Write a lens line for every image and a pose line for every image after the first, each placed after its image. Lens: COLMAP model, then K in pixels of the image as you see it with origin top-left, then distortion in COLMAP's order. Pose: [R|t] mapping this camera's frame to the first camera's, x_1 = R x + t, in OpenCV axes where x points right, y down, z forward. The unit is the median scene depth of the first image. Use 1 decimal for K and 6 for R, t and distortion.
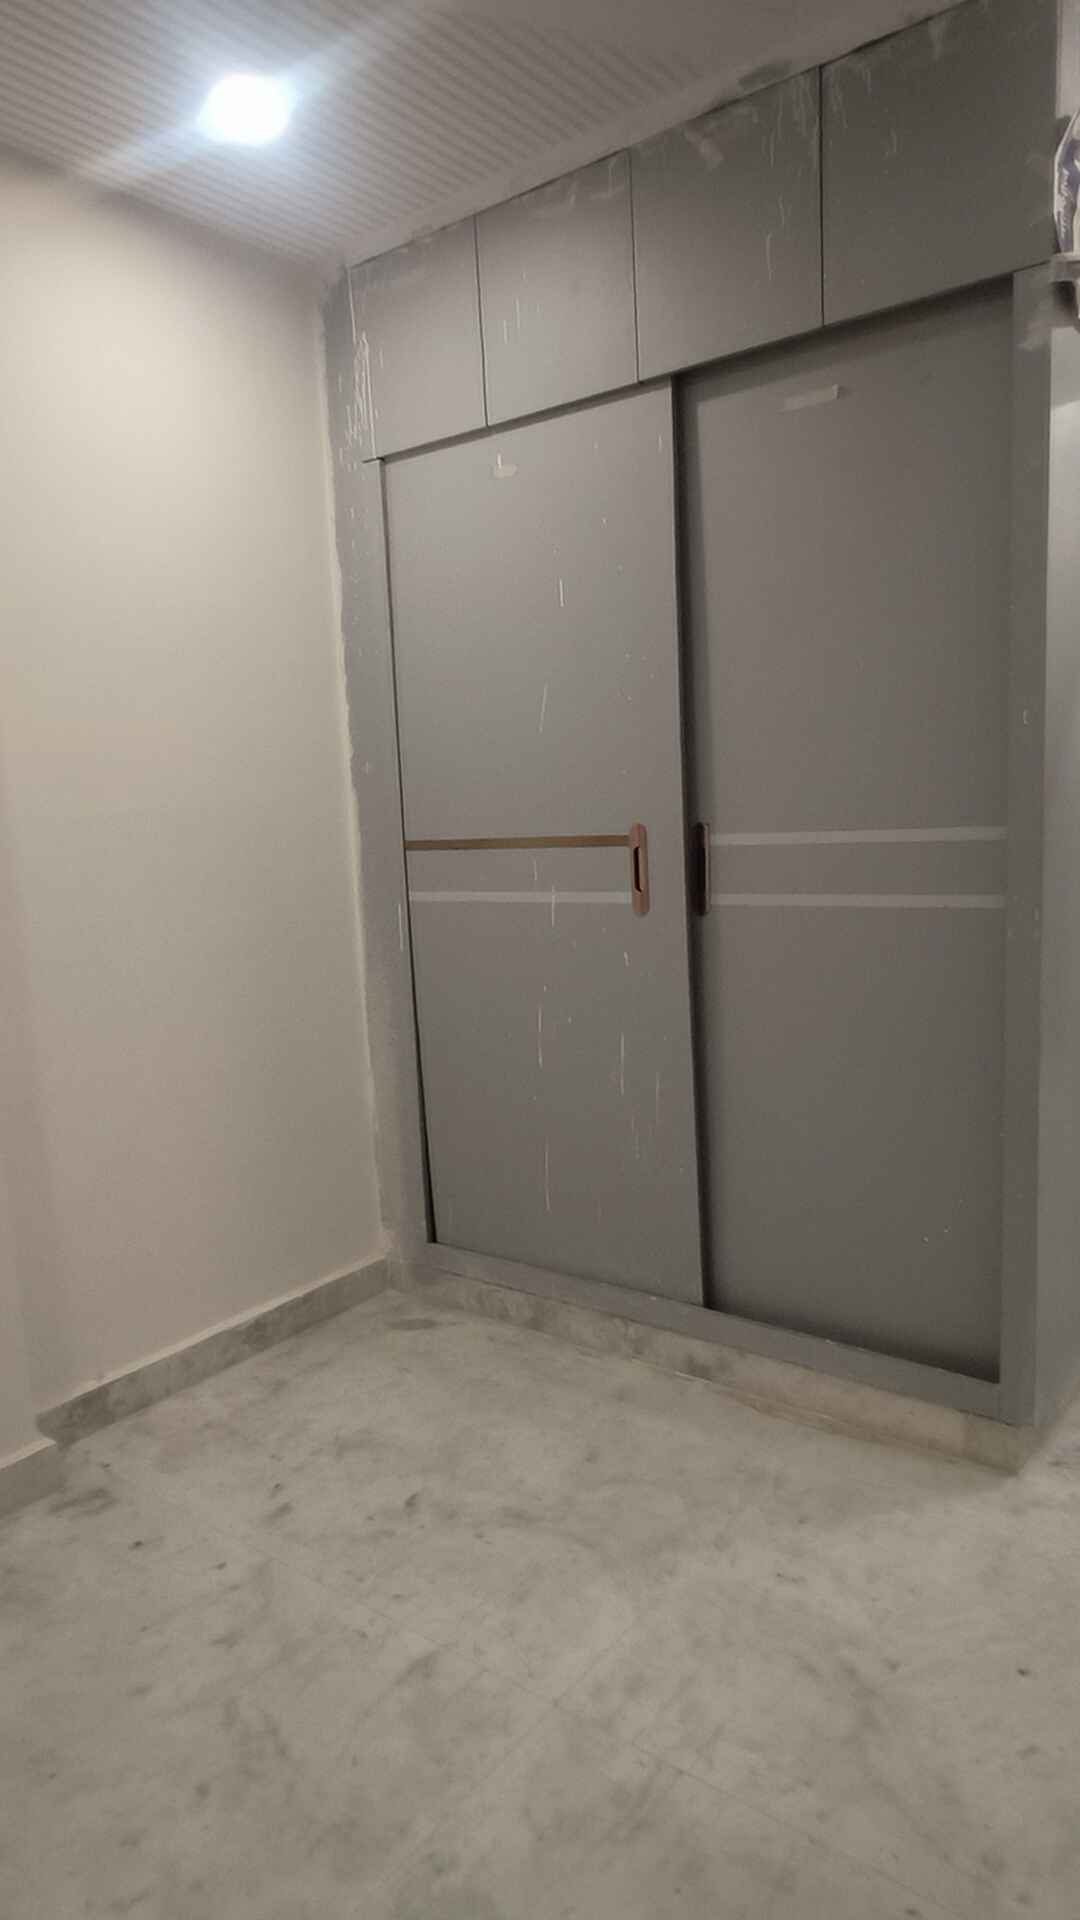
lens RADIAL K [[1227.4, 0, 540.3], [0, 1227.4, 959.0], [0, 0, 1]] dist [-0.013474, 0.009897]
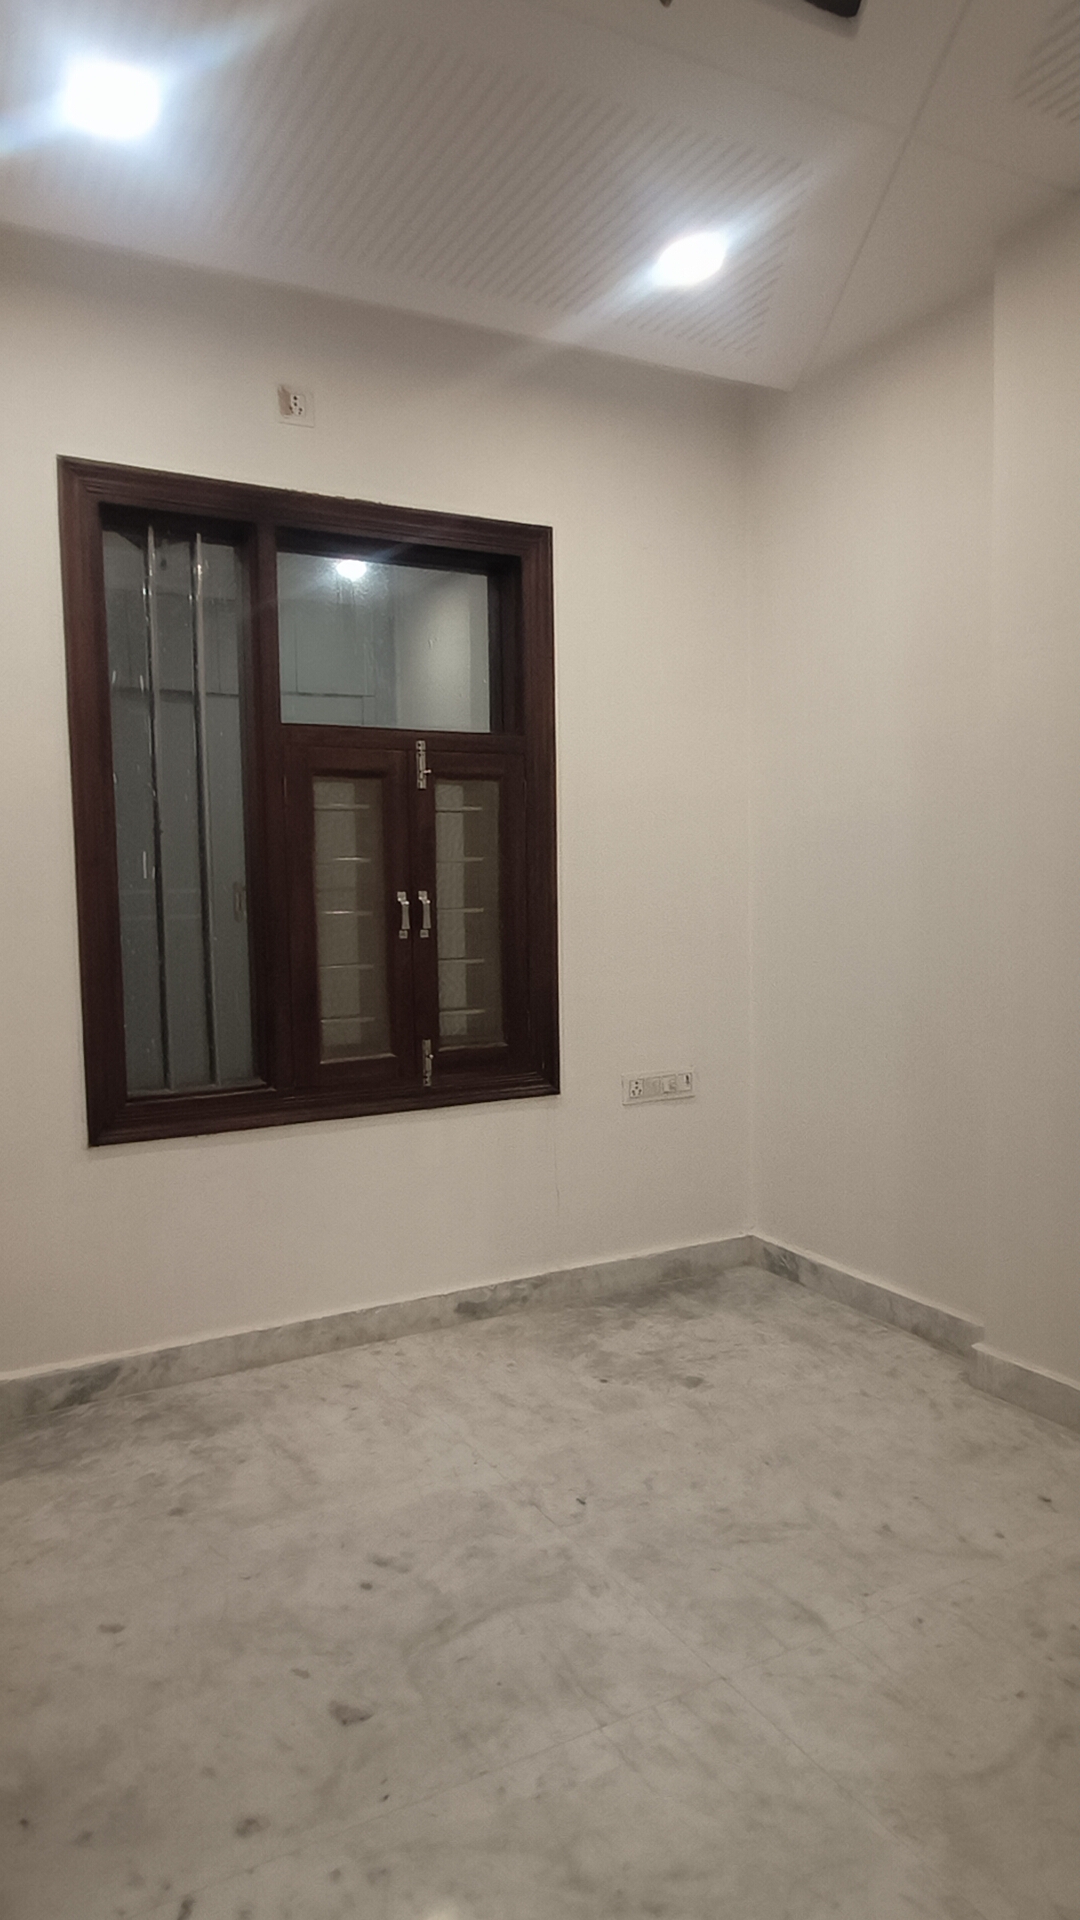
lens RADIAL K [[1227.4, 0, 541.2], [0, 1227.4, 967.5], [0, 0, 1]] dist [-0.013474, 0.009897]
pose [[-0.409341, 0.123615, -0.903969, 1.012134], [-0.075776, 0.982750, 0.168702, -0.171665], [0.909229, 0.137556, -0.392913, 1.254553]]
